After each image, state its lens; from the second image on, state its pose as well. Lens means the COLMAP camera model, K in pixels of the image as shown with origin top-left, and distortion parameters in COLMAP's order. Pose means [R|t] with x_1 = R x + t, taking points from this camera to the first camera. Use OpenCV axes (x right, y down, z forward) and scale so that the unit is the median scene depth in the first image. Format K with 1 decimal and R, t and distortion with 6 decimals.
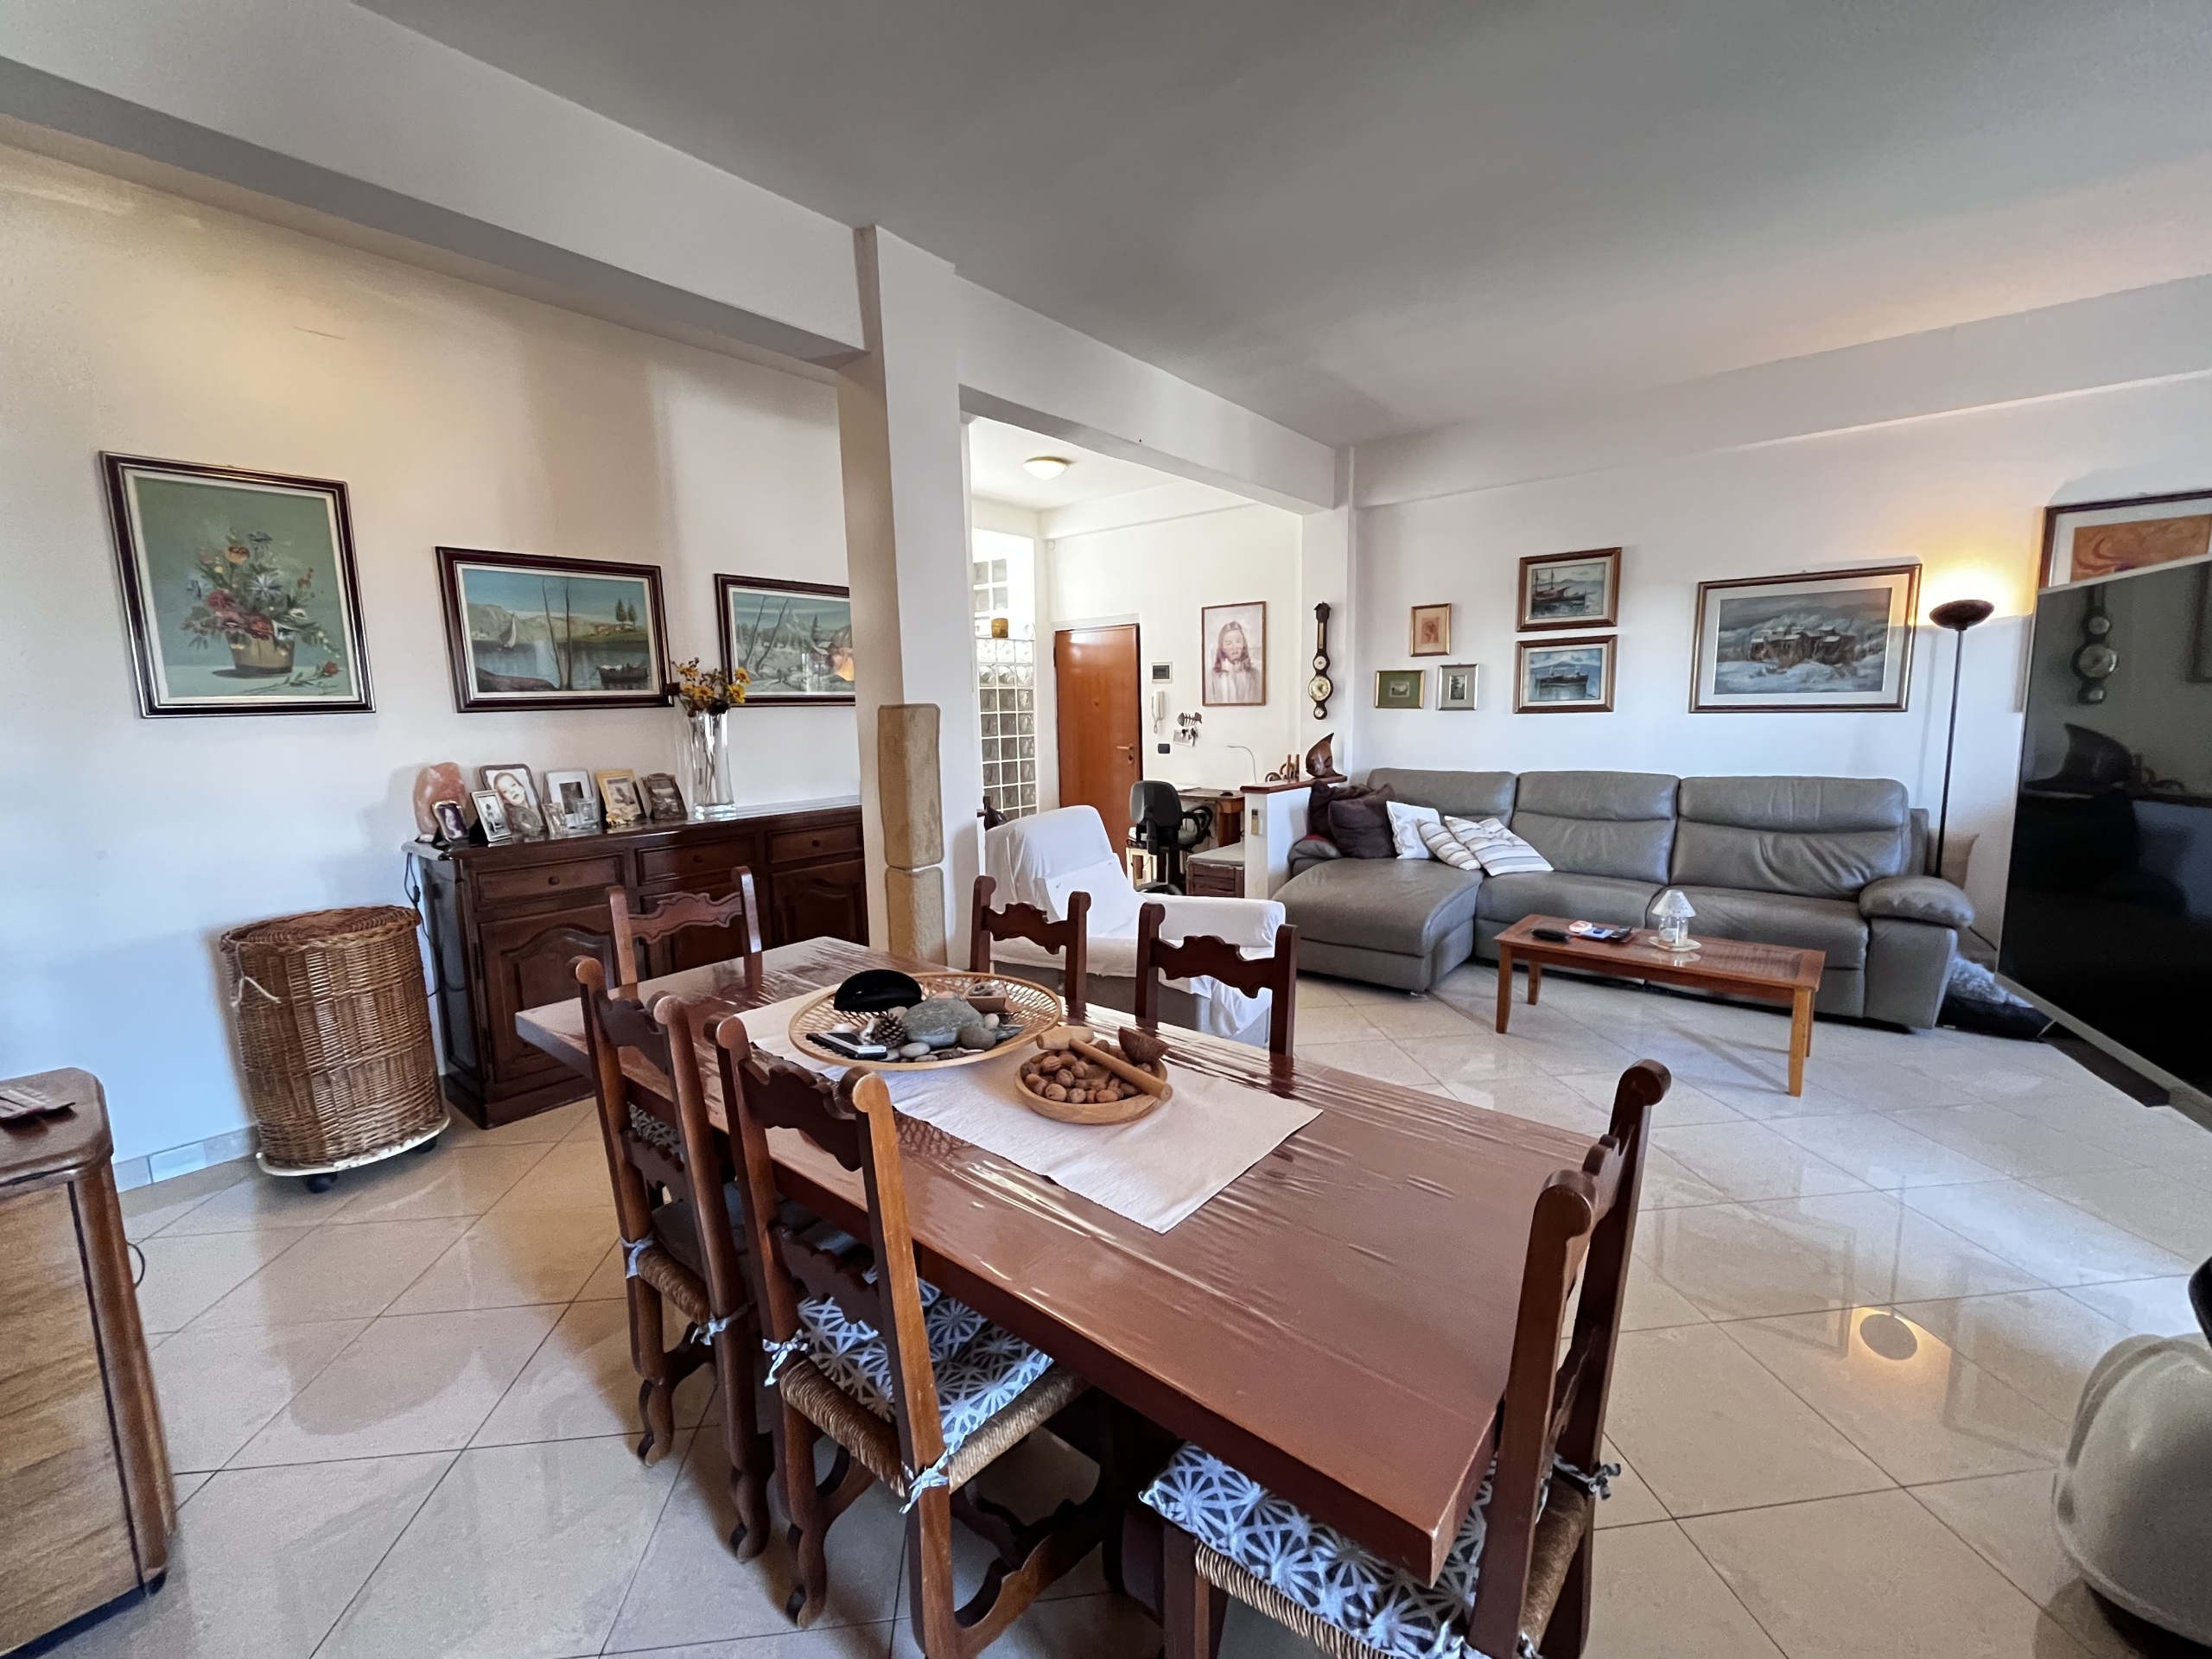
lens RADIAL K [[897.0, 0, 1116.6], [0, 897.0, 831.9], [0, 0, 1]] dist [-0.001655, -0.000456]
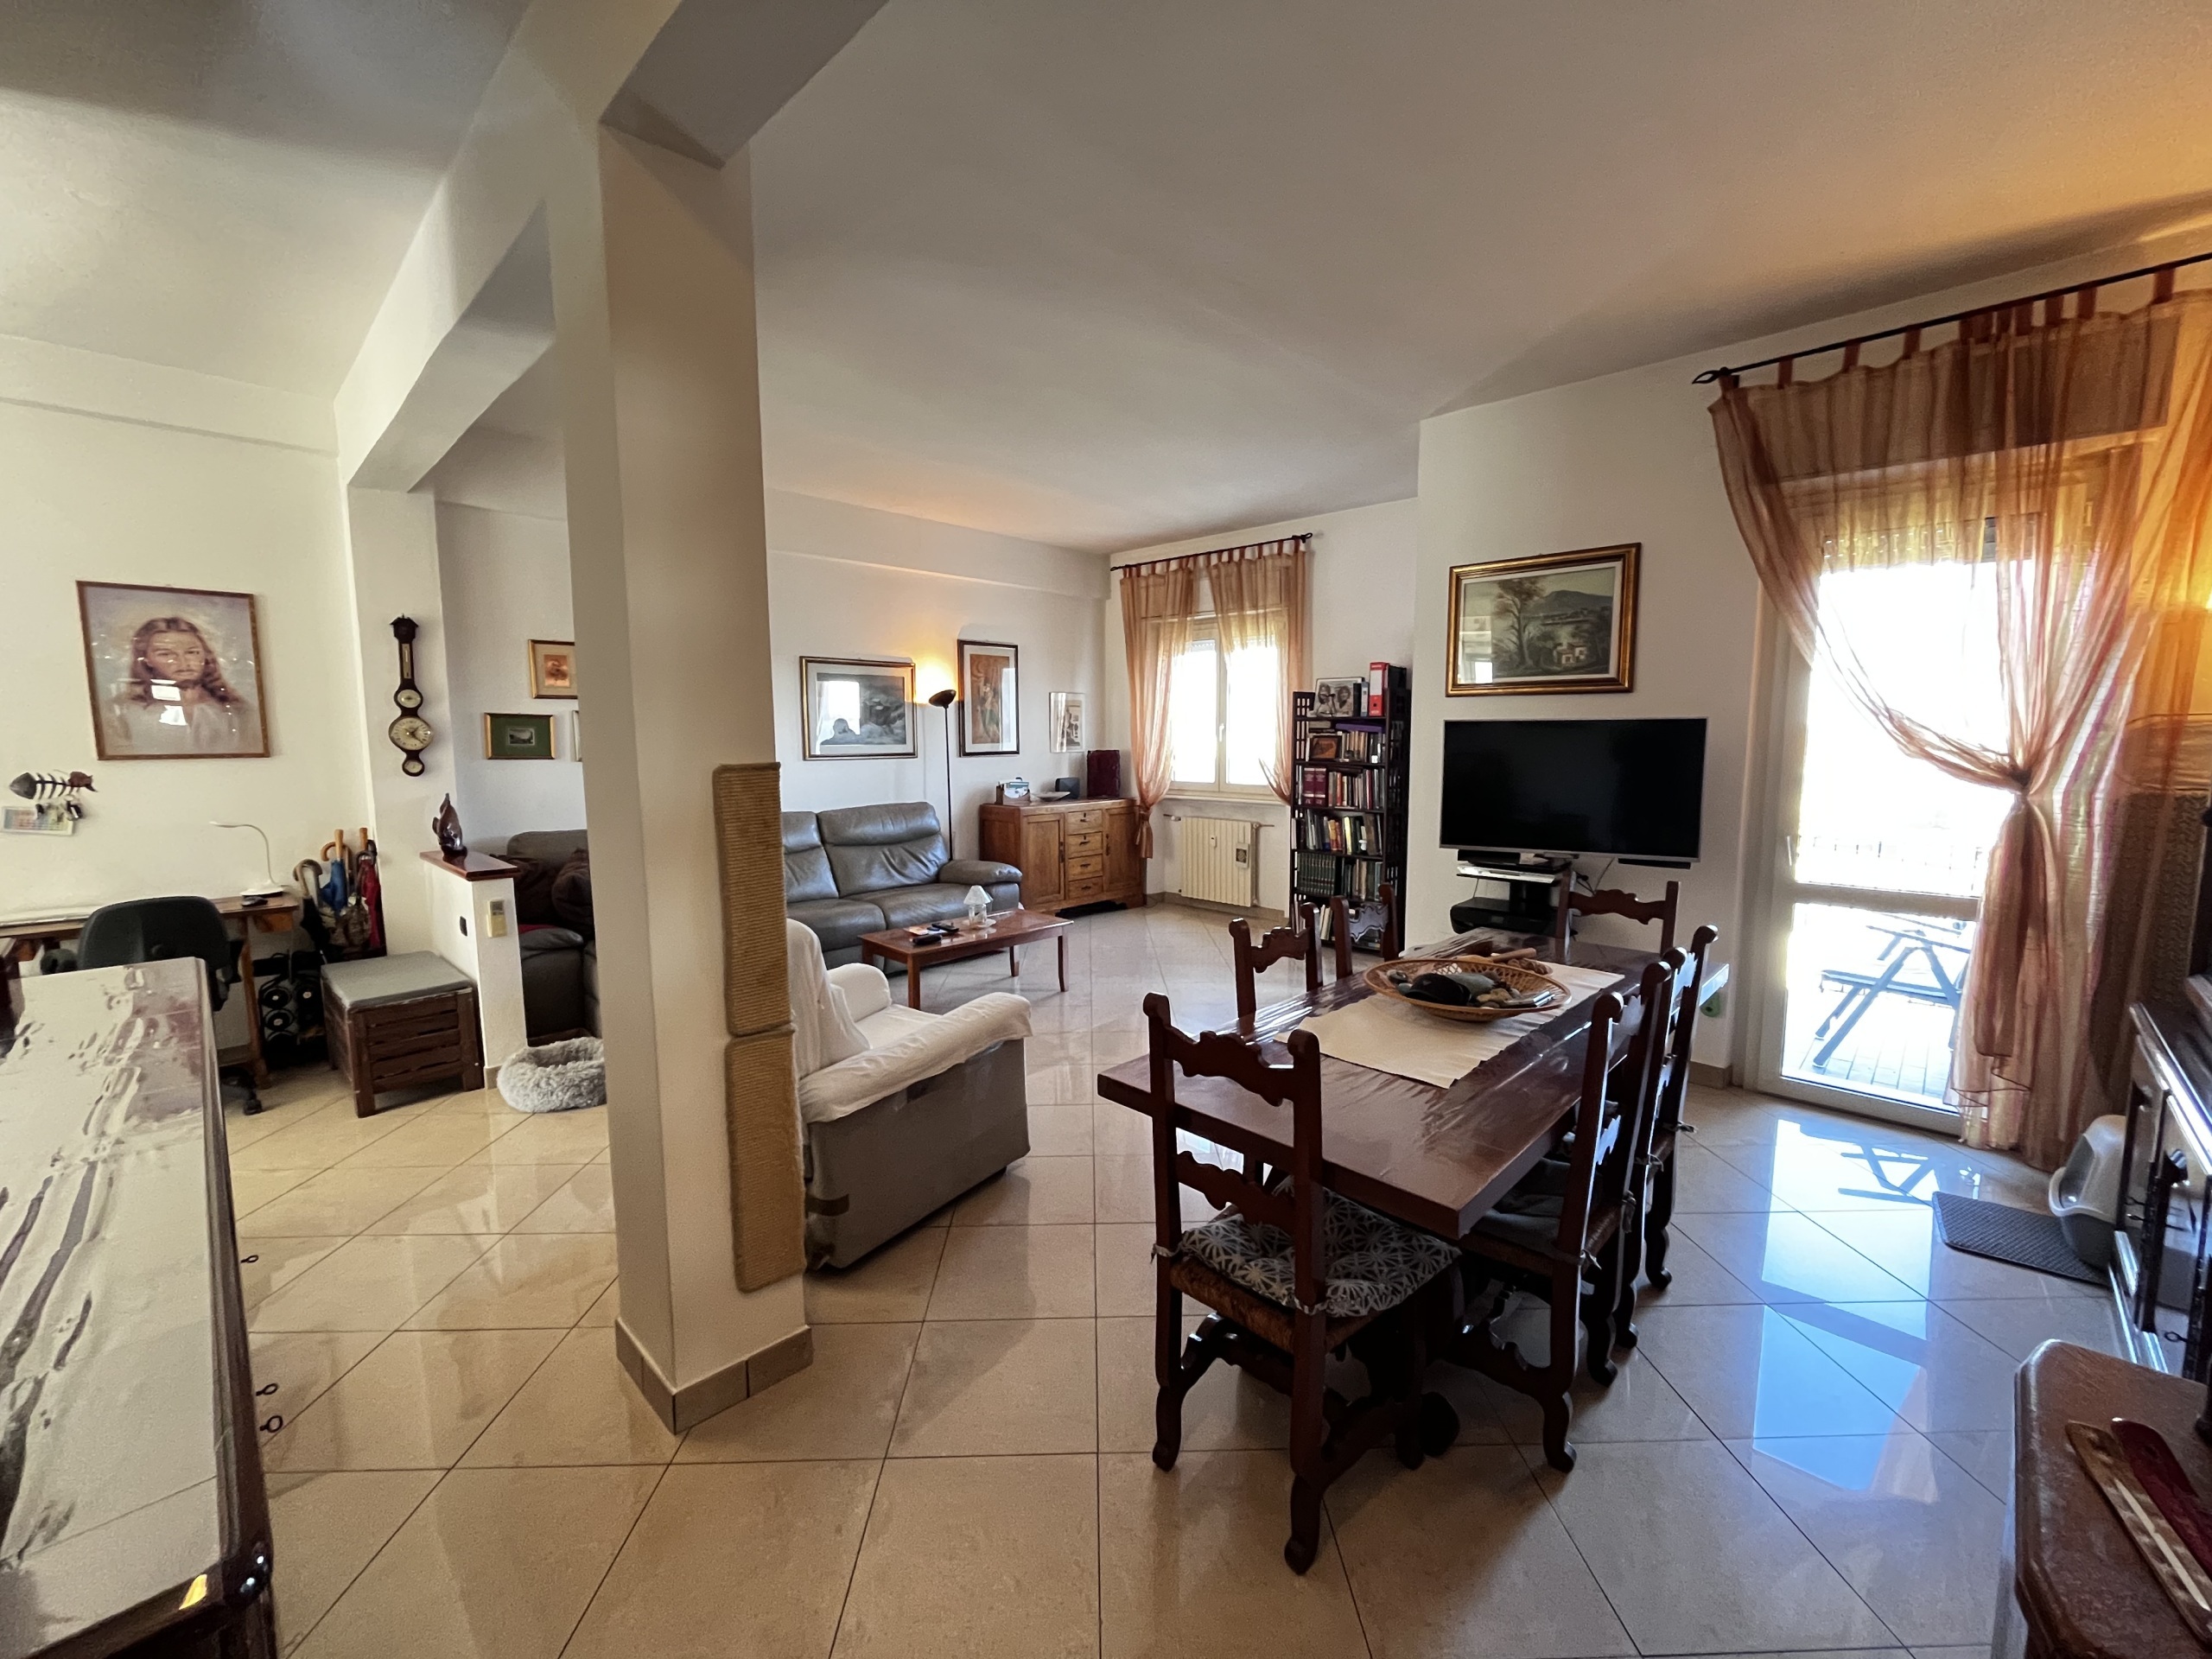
lens RADIAL K [[892.7, 0, 1118.1], [0, 892.7, 833.7], [0, 0, 1]] dist [-0.001897, 0.000100]
pose [[0.086256, -0.094467, 0.991784, -0.520671], [0.139988, 0.986767, 0.081814, -0.069312], [-0.986389, 0.131781, 0.098339, 0.440571]]
